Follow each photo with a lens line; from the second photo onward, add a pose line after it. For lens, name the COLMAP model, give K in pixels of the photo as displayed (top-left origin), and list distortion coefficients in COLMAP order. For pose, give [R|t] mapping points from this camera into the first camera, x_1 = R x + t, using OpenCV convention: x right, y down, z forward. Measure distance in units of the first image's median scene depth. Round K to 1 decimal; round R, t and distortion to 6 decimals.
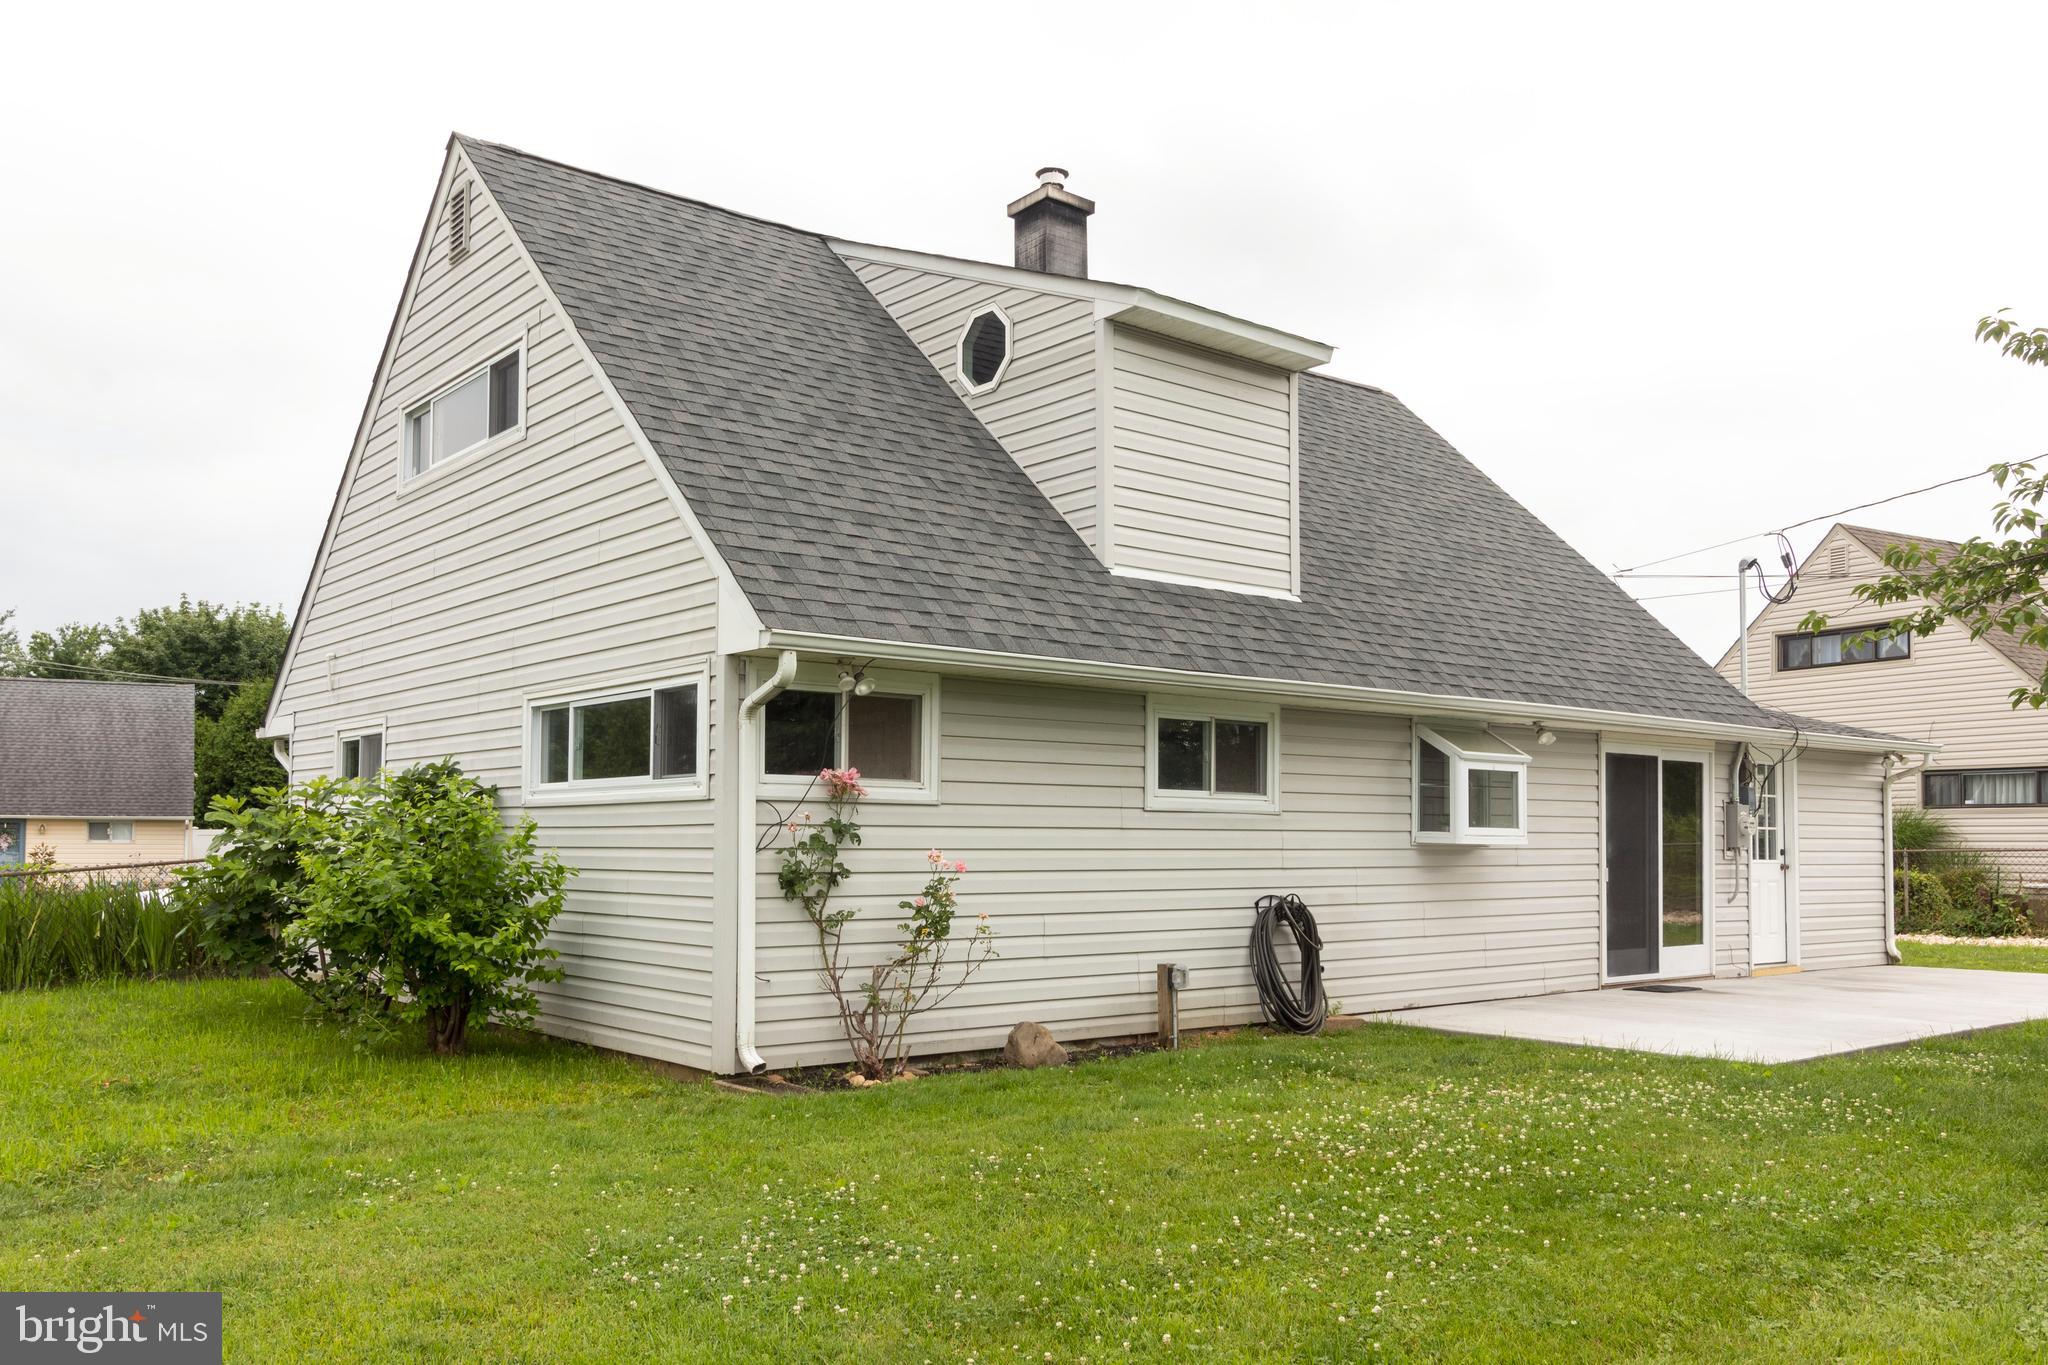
lens RADIAL K [[1662.2, 0, 1024.0], [0, 1662.2, 682.5], [0, 0, 1]] dist [0.009117, 0.000988]
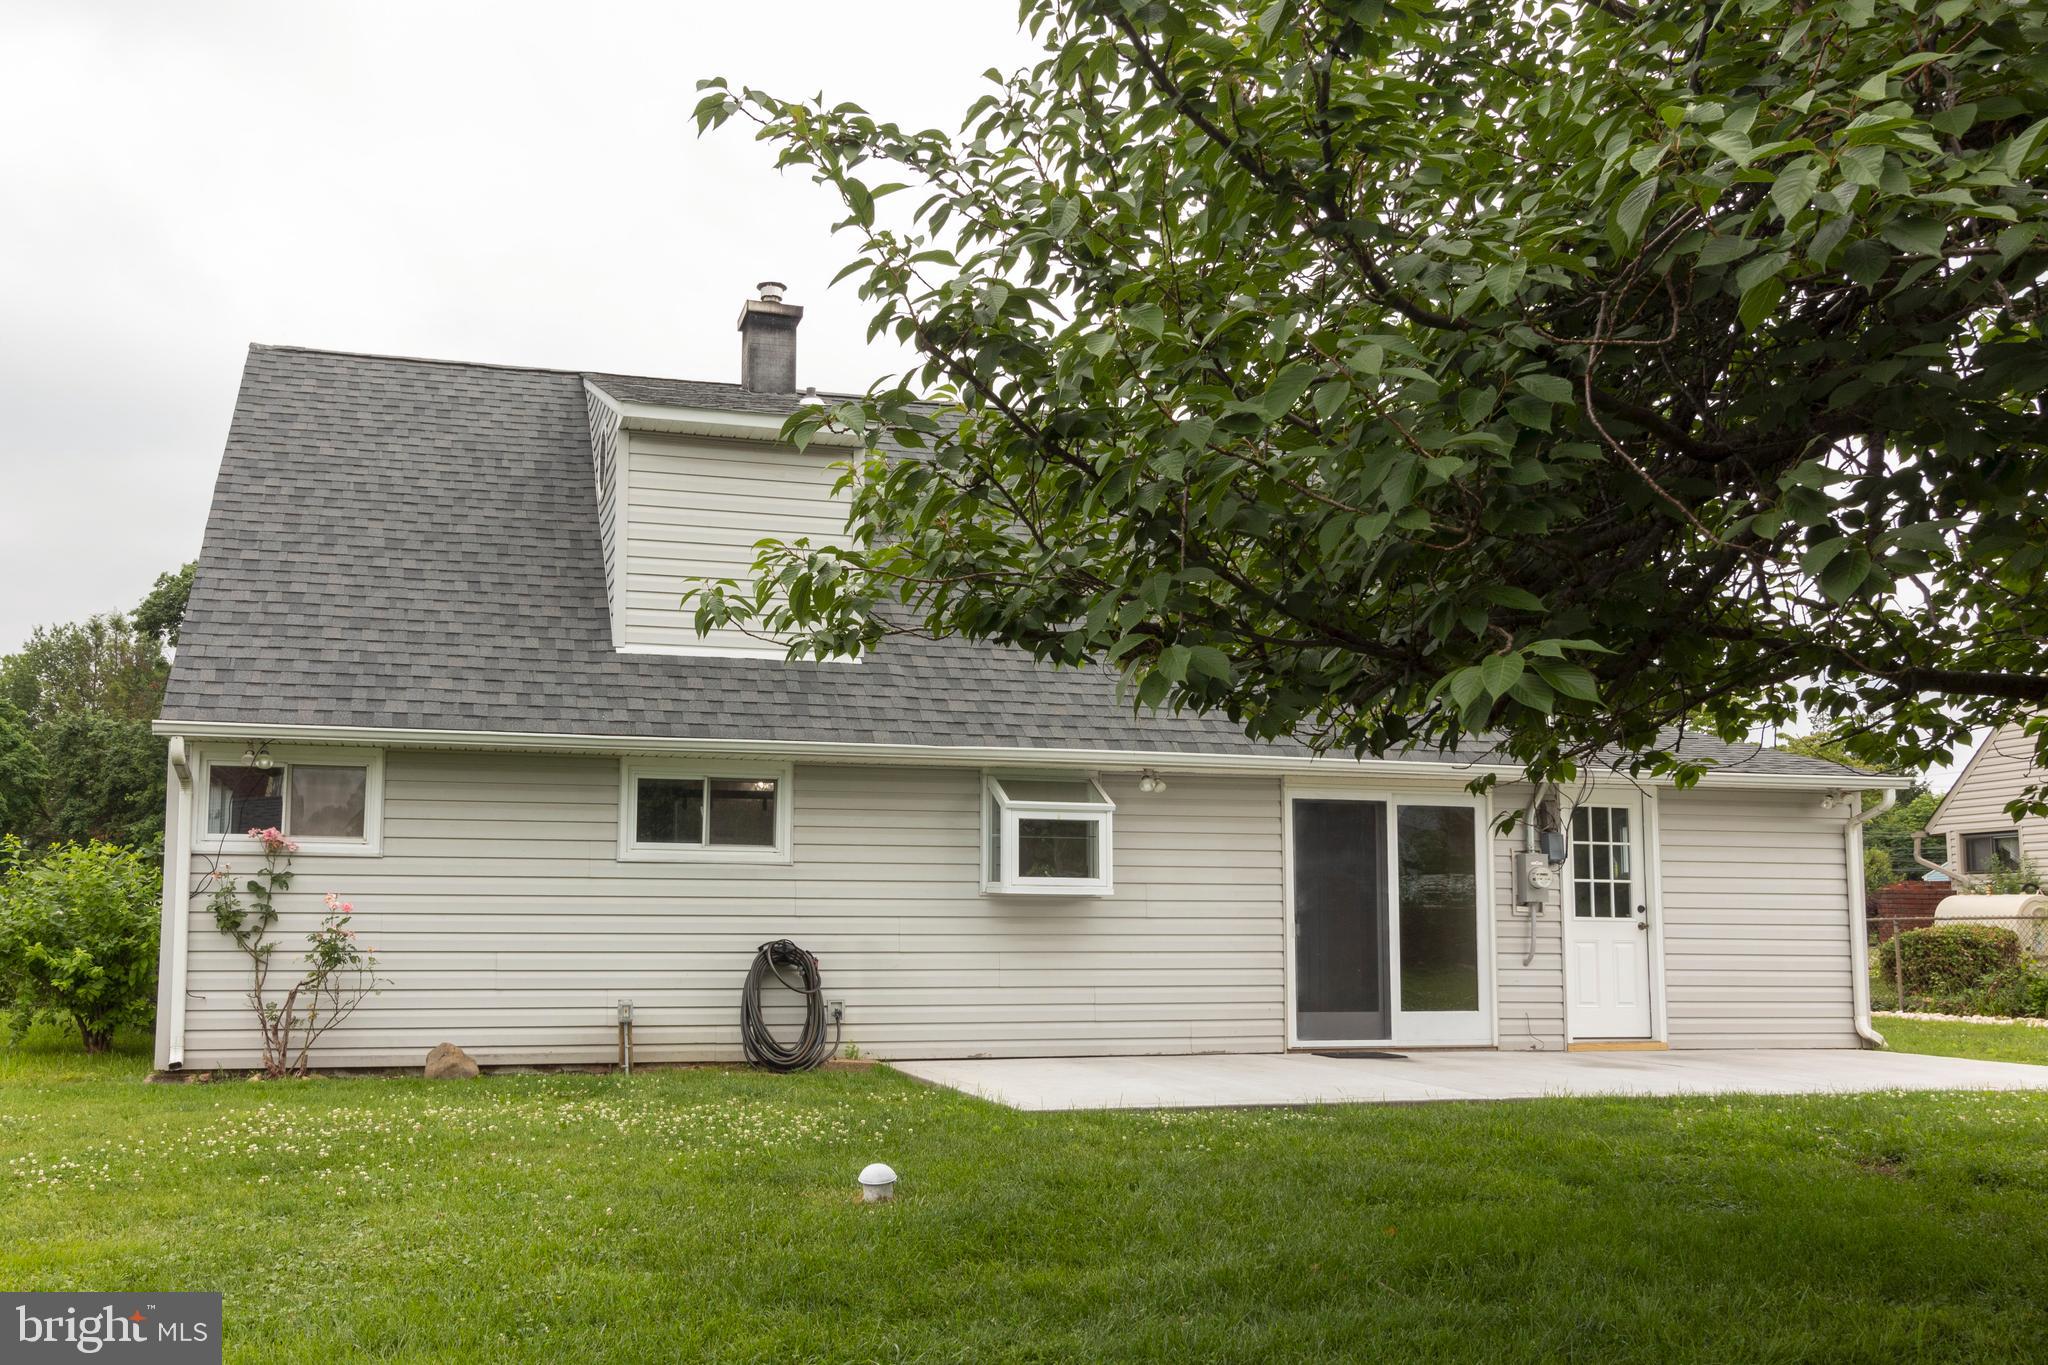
lens RADIAL K [[1662.2, 0, 1024.0], [0, 1662.2, 682.5], [0, 0, 1]] dist [0.009117, 0.000988]
pose [[0.890921, -0.058788, -0.450337, 0.795526], [0.038808, 0.997815, -0.053480, 0.026151], [0.452497, 0.030170, 0.891255, 0.118445]]
